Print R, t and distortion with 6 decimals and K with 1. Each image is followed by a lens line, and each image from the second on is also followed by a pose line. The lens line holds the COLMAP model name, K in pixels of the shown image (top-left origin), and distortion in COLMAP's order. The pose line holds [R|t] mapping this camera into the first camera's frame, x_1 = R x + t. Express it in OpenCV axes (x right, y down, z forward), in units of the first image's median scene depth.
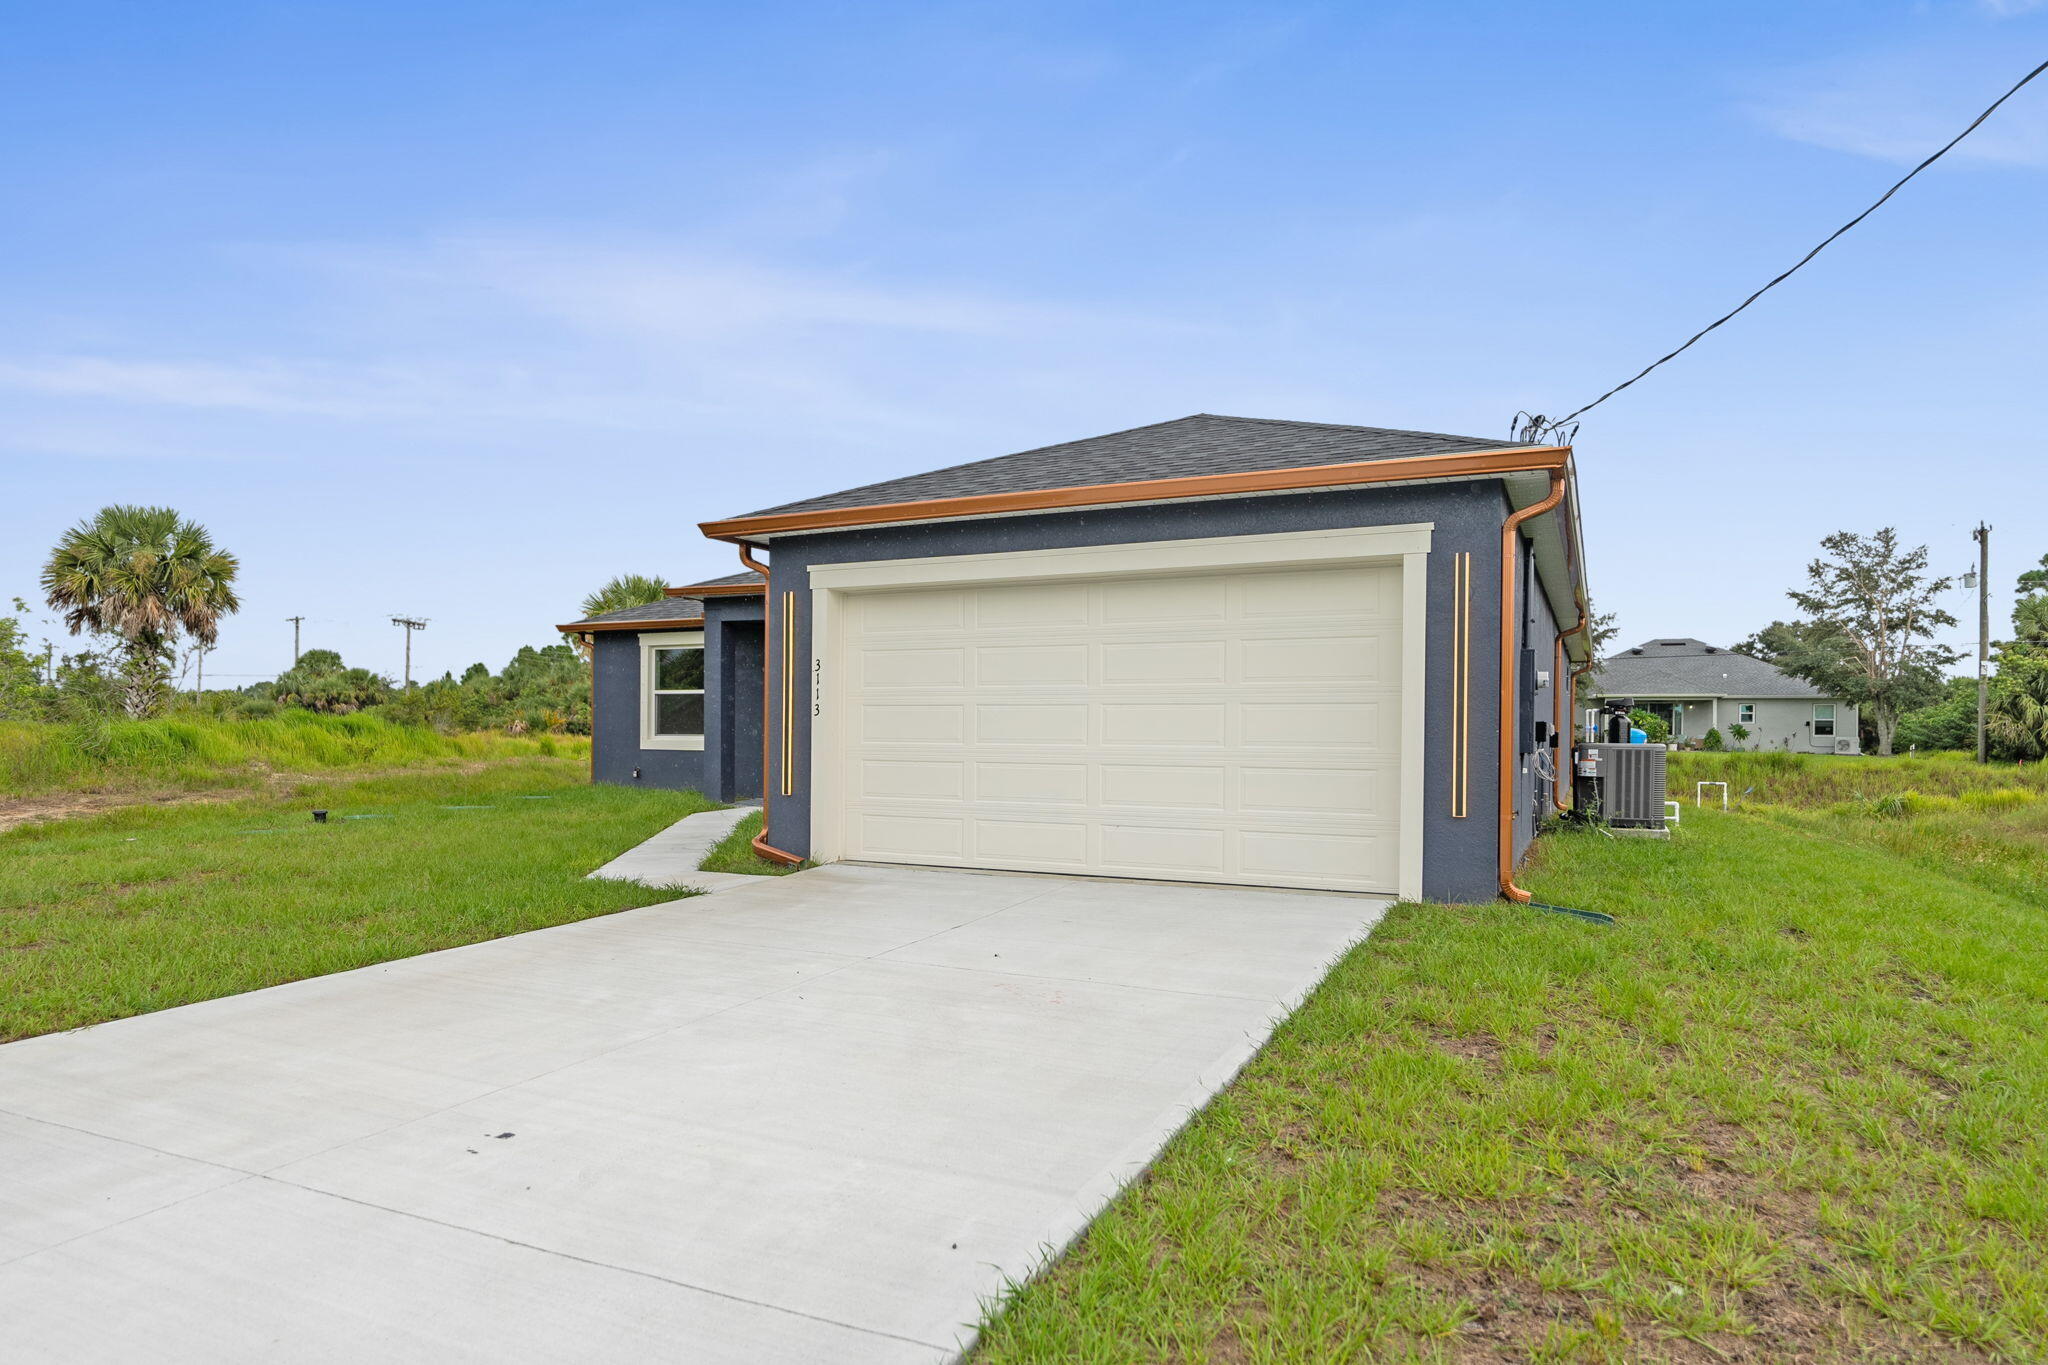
lens RADIAL K [[1200.1, 0, 1025.8], [0, 1200.1, 739.7], [0, 0, 1]] dist [0.004549, 0.002635]
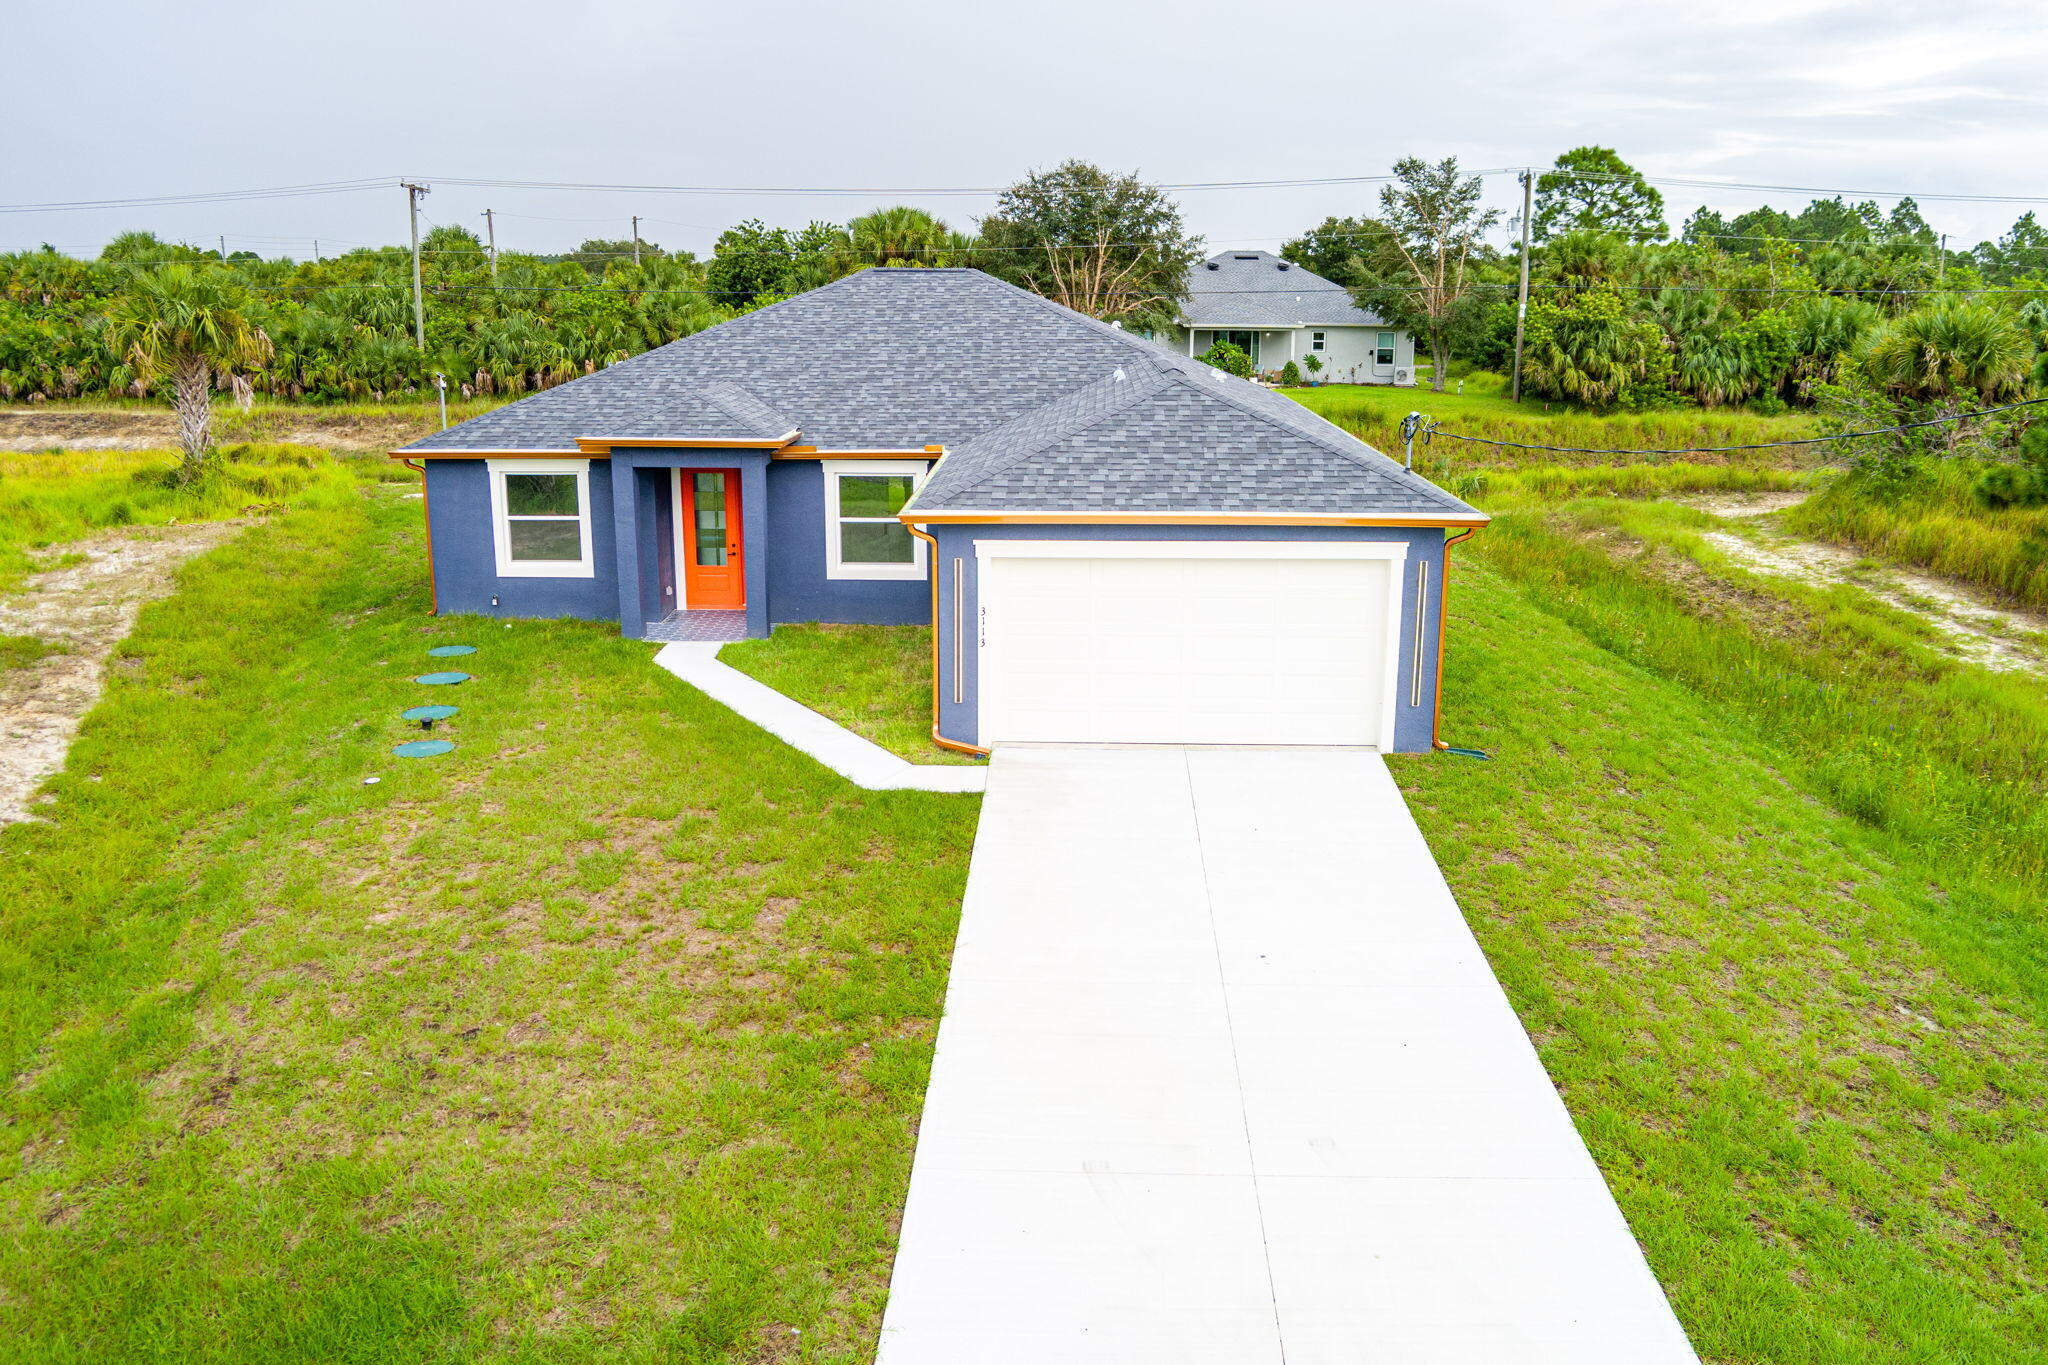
lens RADIAL K [[1652.6, 0, 1024.0], [0, 1652.6, 682.5], [0, 0, 1]] dist [-0.097971, 0.051250]
pose [[0.915514, -0.103170, 0.388832, -0.446446], [0.006636, 0.970297, 0.241826, -0.224986], [-0.402232, -0.218815, 0.889005, -0.373043]]
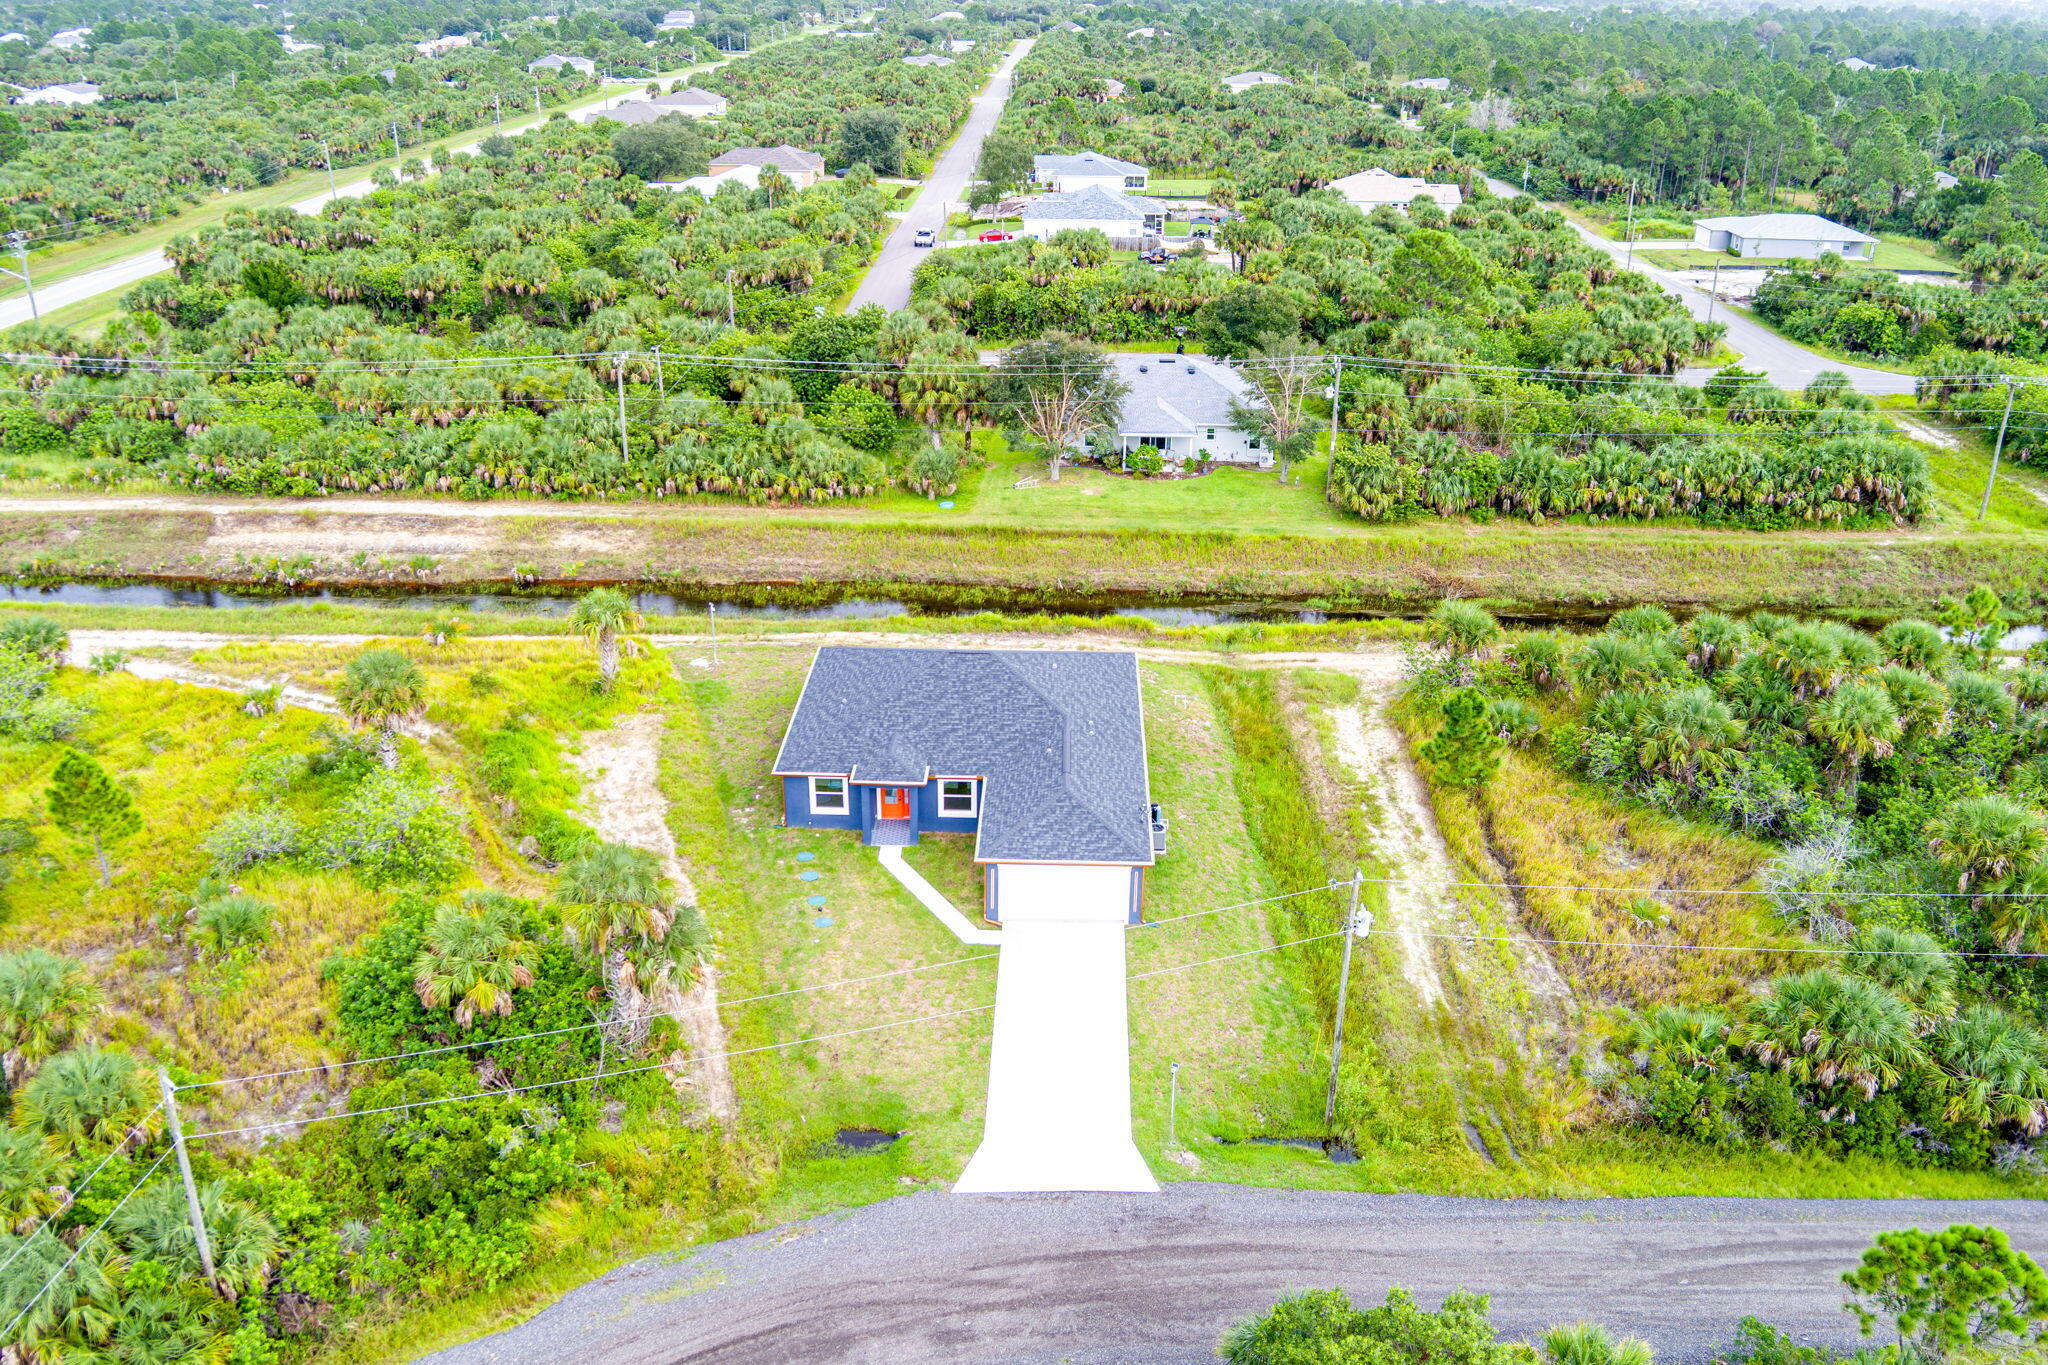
lens RADIAL K [[1652.6, 0, 1024.0], [0, 1652.6, 682.5], [0, 0, 1]] dist [-0.097971, 0.051250]
pose [[0.914209, -0.170493, 0.367632, -1.127493], [0.004550, 0.911453, 0.411380, -1.659636], [-0.405216, -0.374414, 0.834035, -1.967285]]
